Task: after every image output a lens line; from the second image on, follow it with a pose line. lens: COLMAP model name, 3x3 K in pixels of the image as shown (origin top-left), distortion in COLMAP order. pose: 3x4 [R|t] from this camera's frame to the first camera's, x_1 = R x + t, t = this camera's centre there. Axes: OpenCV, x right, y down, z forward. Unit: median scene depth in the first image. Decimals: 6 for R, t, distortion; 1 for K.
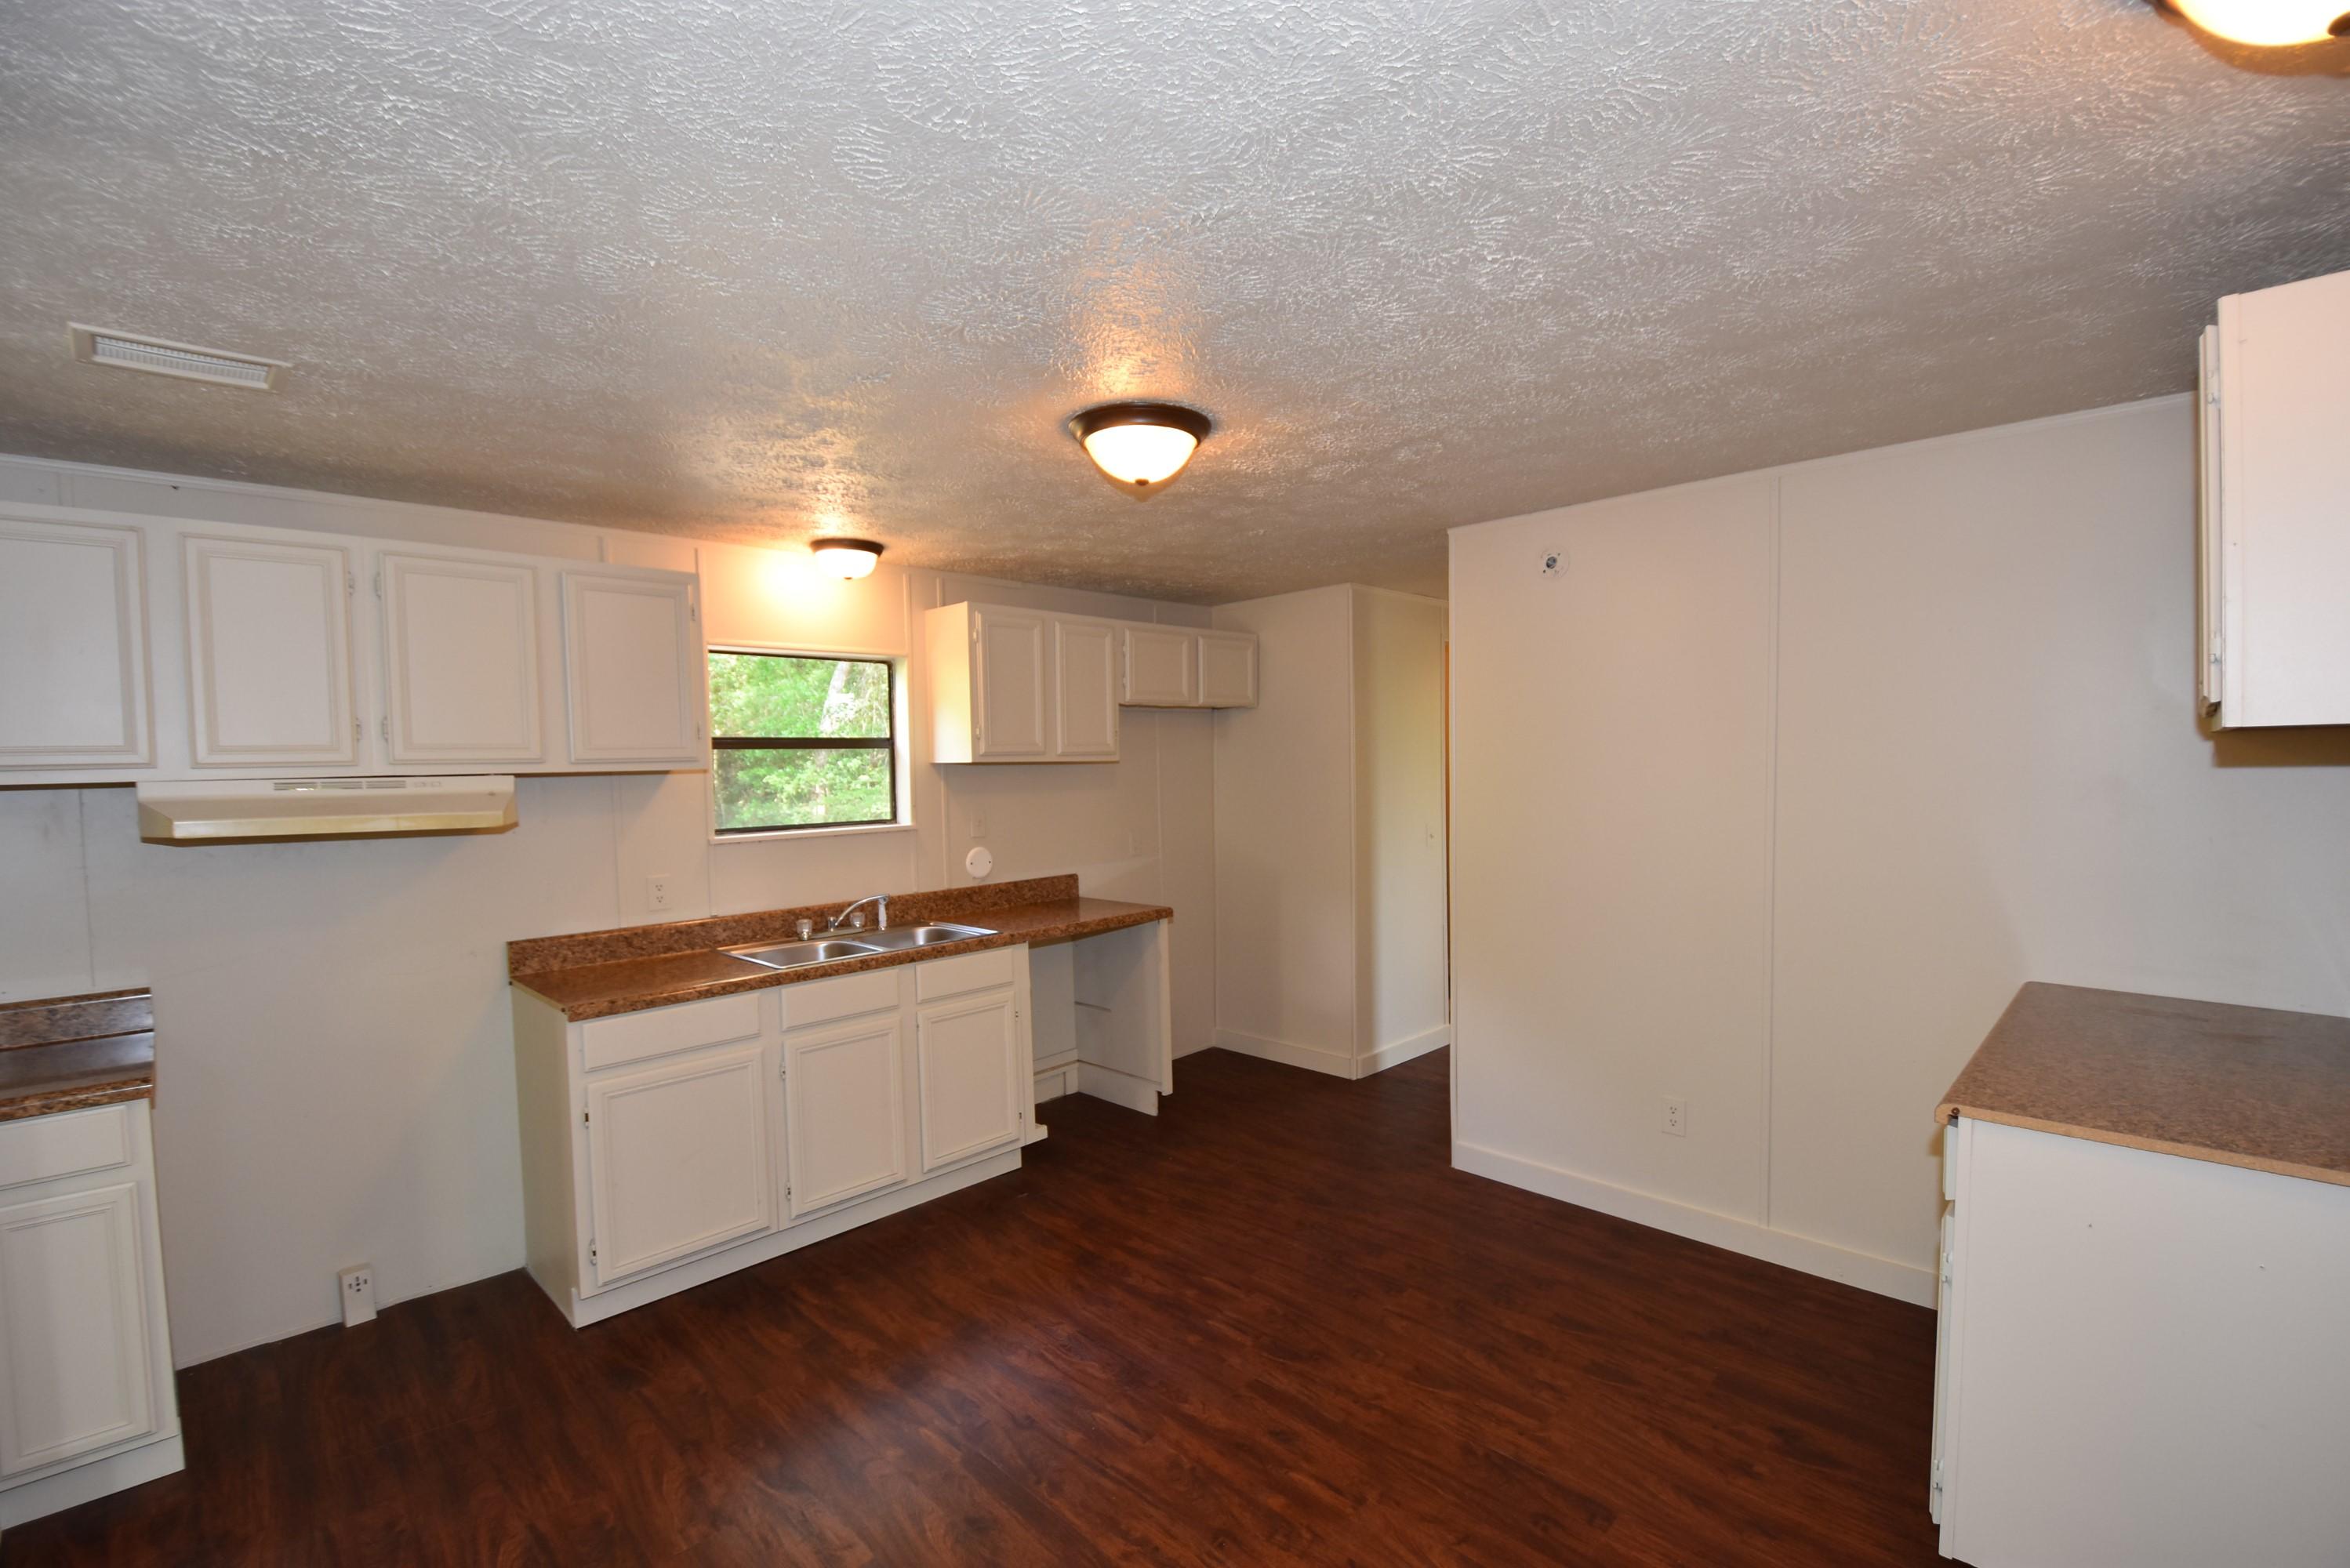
lens RADIAL K [[1040.9, 0, 1172.2], [0, 1040.9, 786.3], [0, 0, 1]] dist [-0.009916, -0.006516]
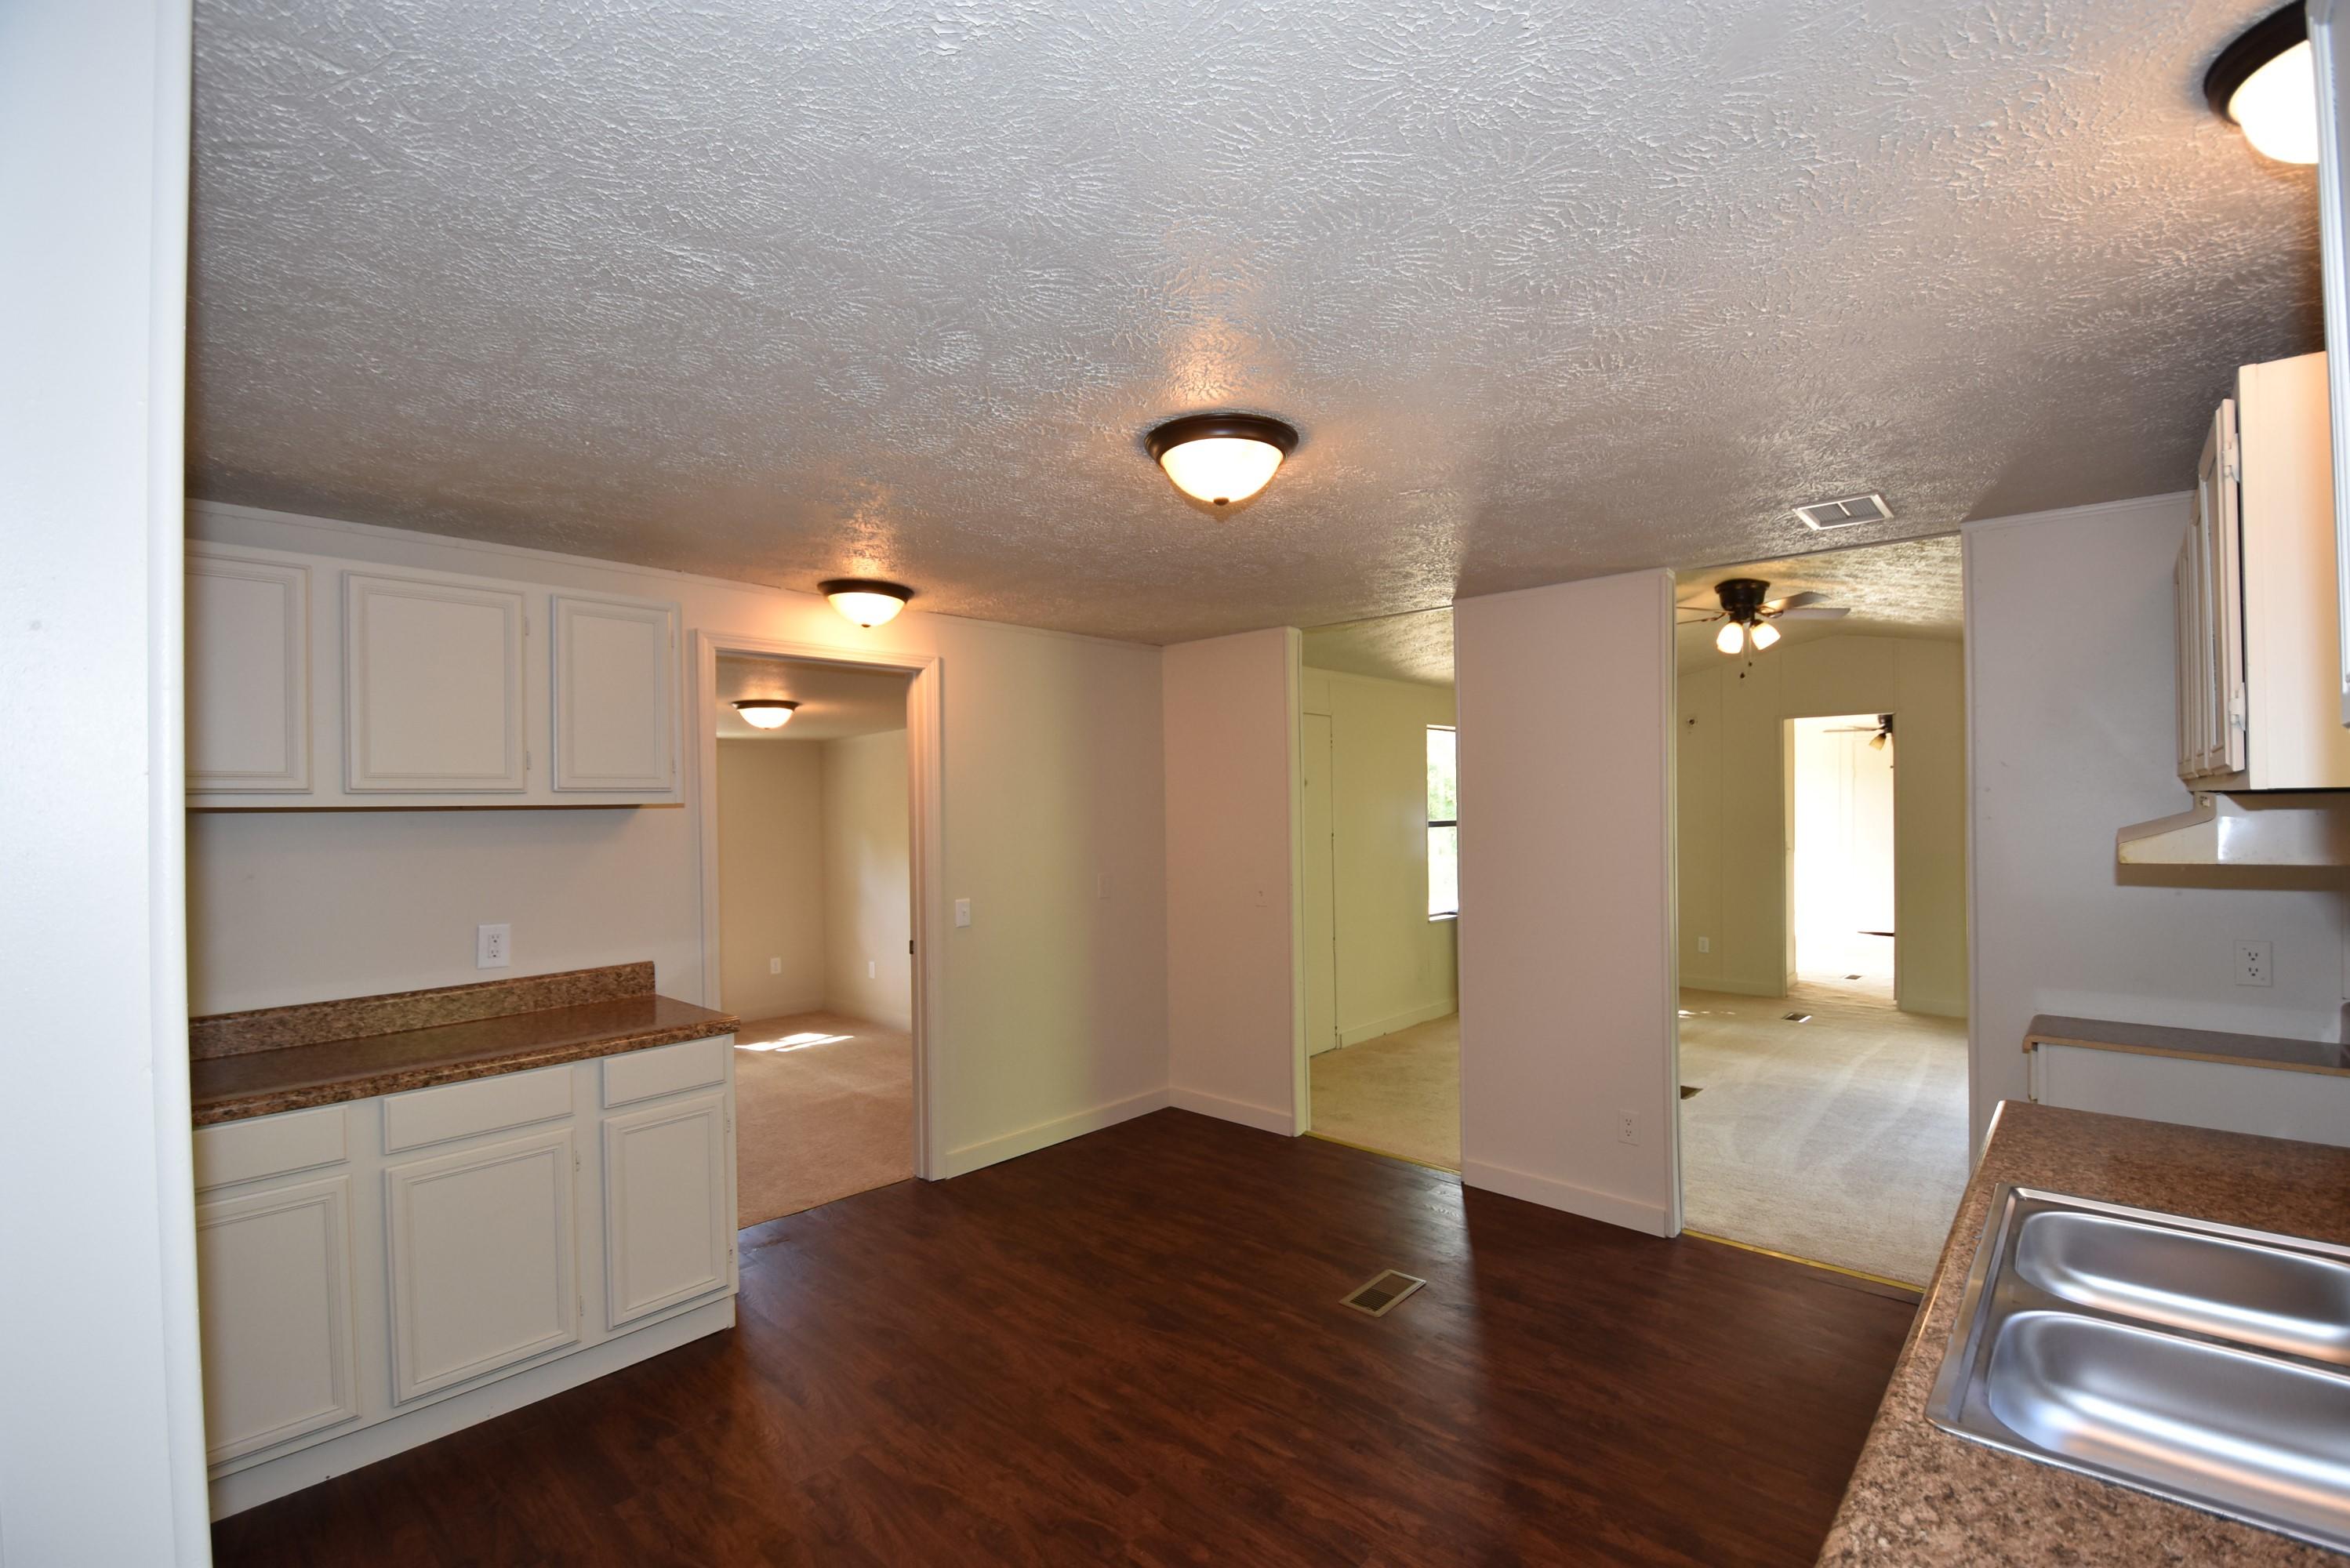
lens RADIAL K [[1040.9, 0, 1173.4], [0, 1040.9, 793.1], [0, 0, 1]] dist [-0.009916, -0.006516]
pose [[-0.998726, 0.034168, -0.037131, 0.057088], [0.033405, 0.999222, 0.020988, -0.056291], [0.037819, 0.019720, -0.999090, 2.010701]]
